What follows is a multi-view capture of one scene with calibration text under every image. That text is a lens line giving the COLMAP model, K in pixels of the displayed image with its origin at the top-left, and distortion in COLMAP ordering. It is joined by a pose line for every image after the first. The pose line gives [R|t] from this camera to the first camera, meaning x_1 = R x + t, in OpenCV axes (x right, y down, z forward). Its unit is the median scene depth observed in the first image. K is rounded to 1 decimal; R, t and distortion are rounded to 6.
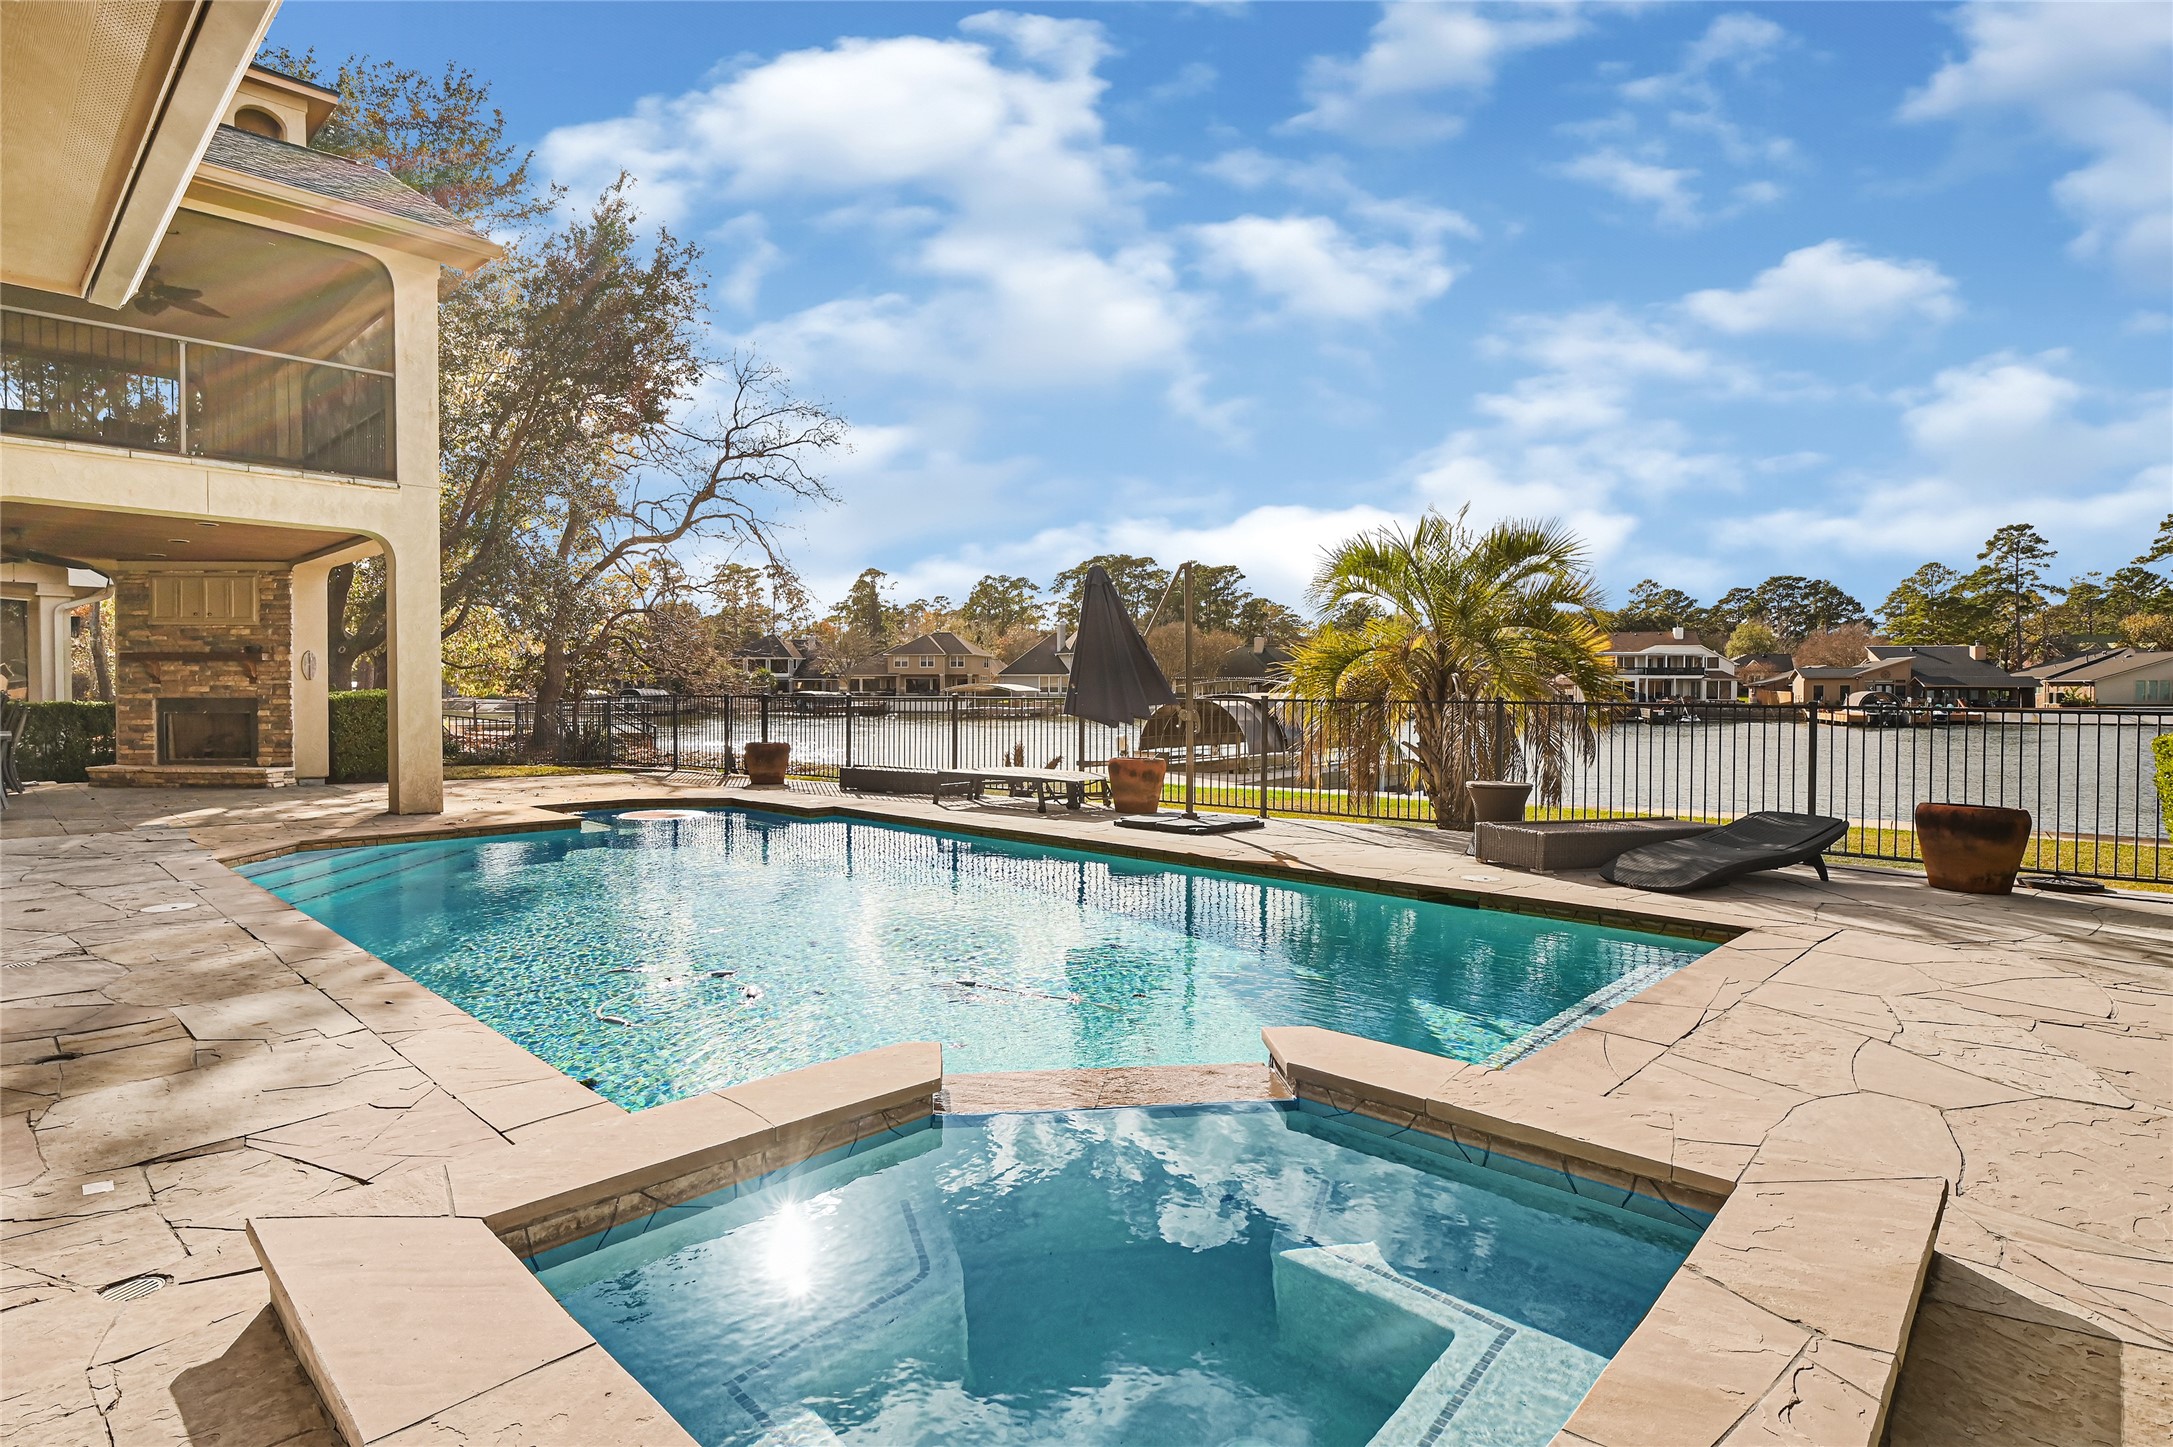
lens RADIAL K [[1080.9, 0, 1084.8], [0, 1080.9, 714.3], [0, 0, 1]] dist [-0.003135, -0.000165]
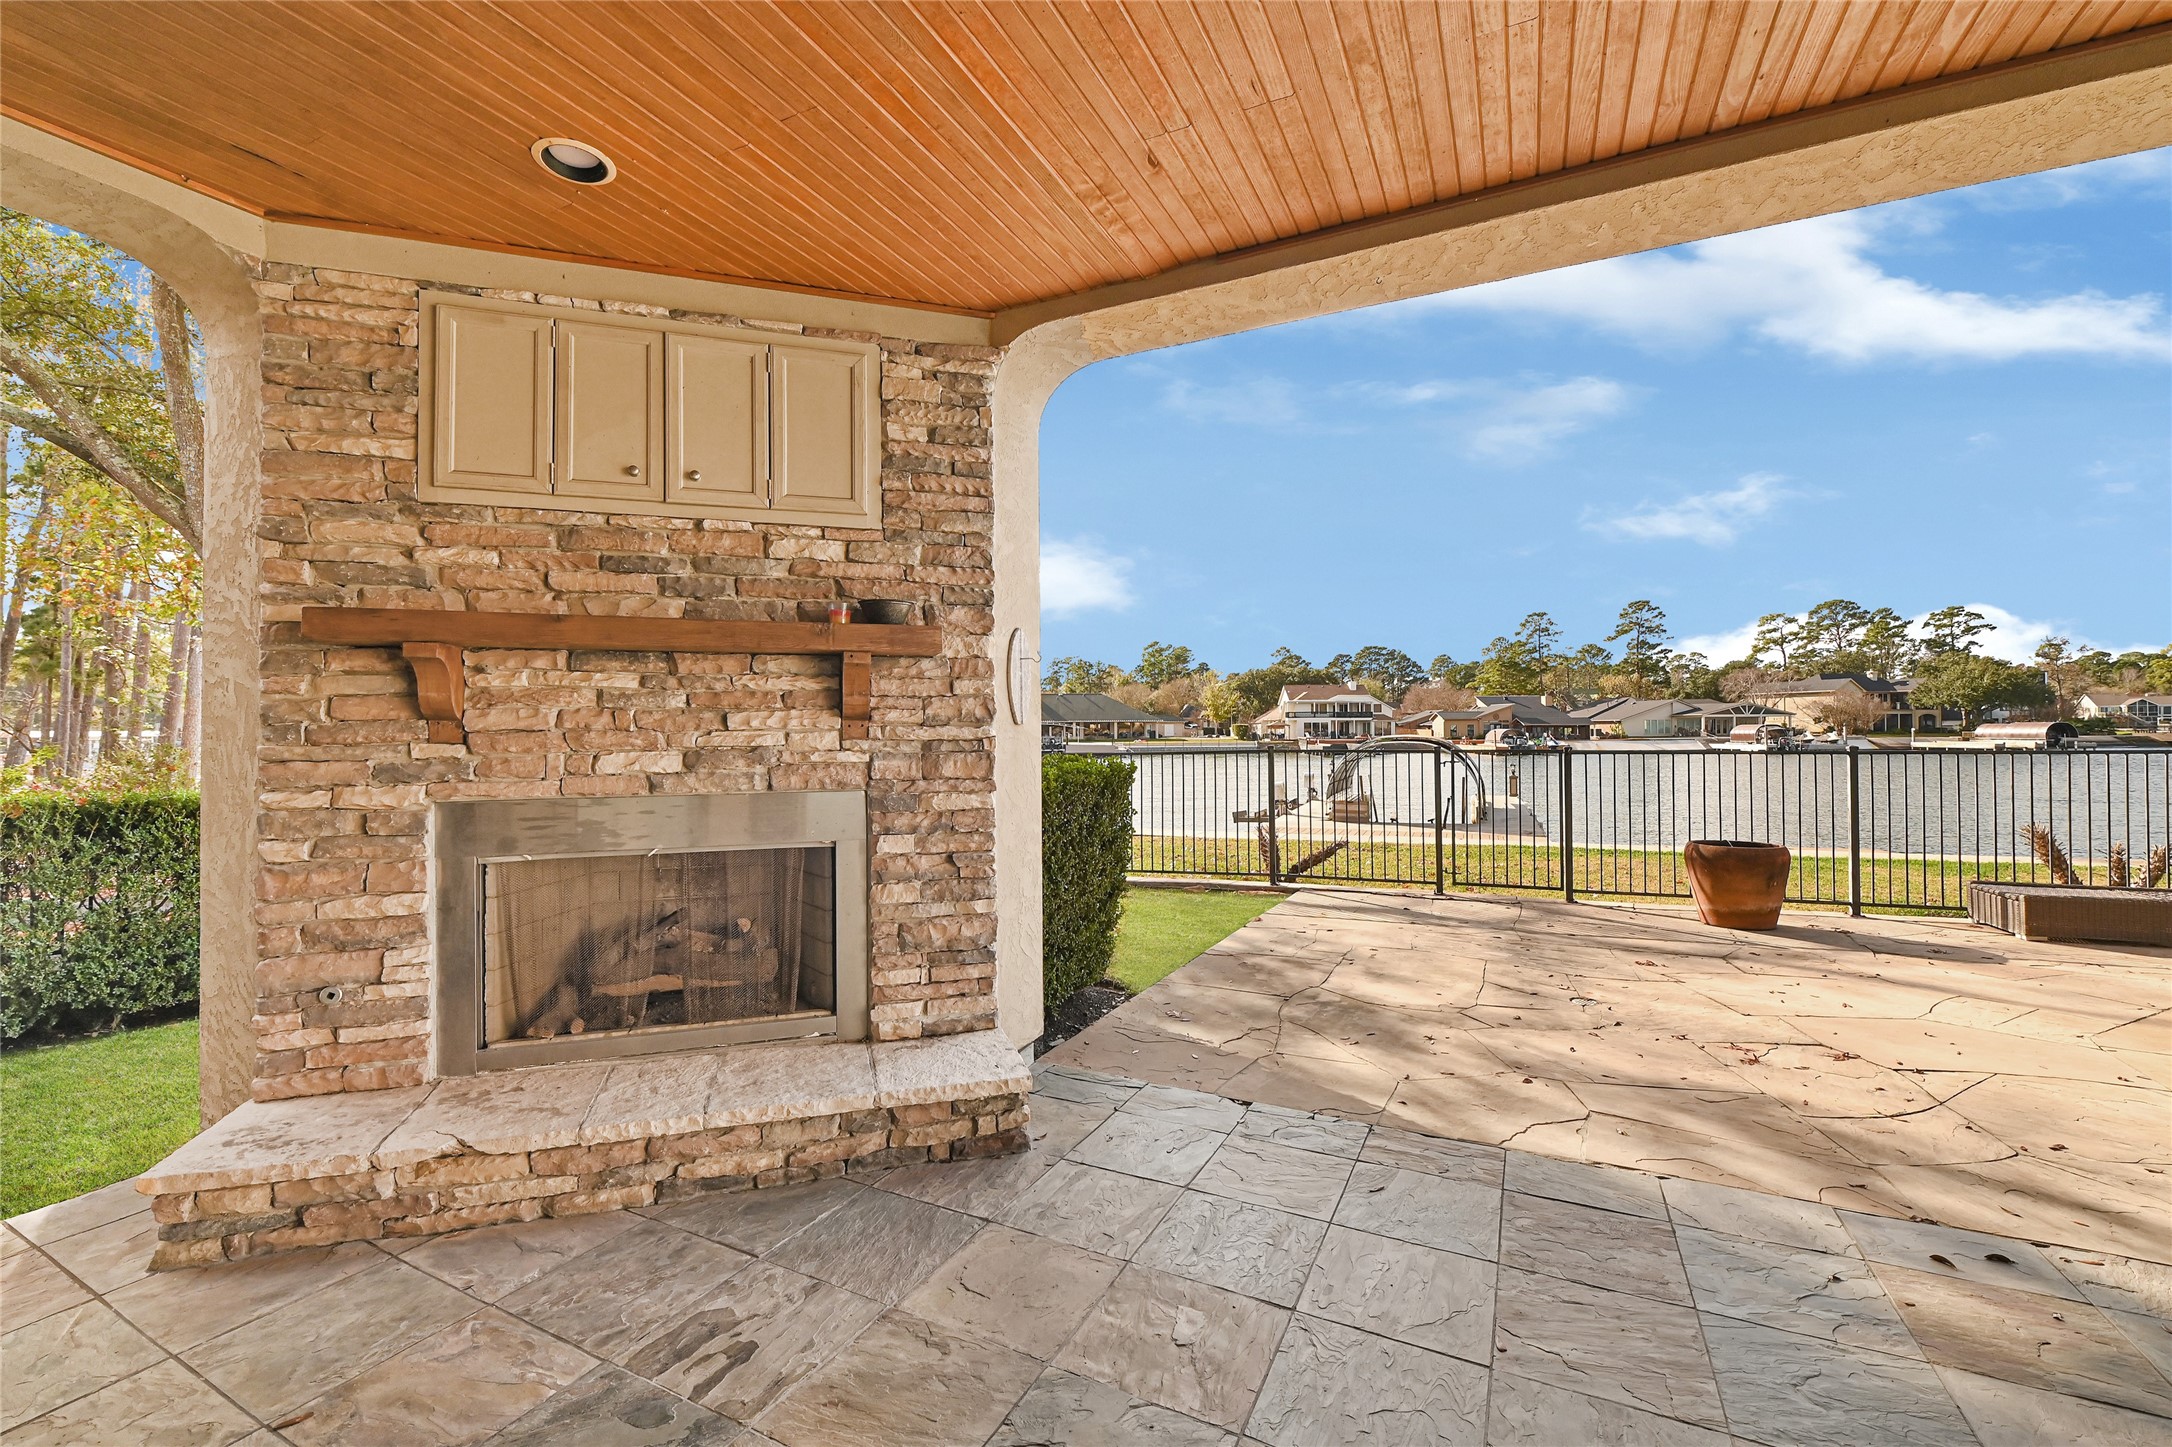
lens RADIAL K [[878.2, 0, 1090.4], [0, 878.2, 721.4], [0, 0, 1]] dist [-0.003293, -0.000139]
pose [[0.957285, -0.007217, 0.289055, -0.777502], [0.017437, 0.999310, -0.032797, -0.024471], [-0.288619, 0.036436, 0.956750, 0.767037]]
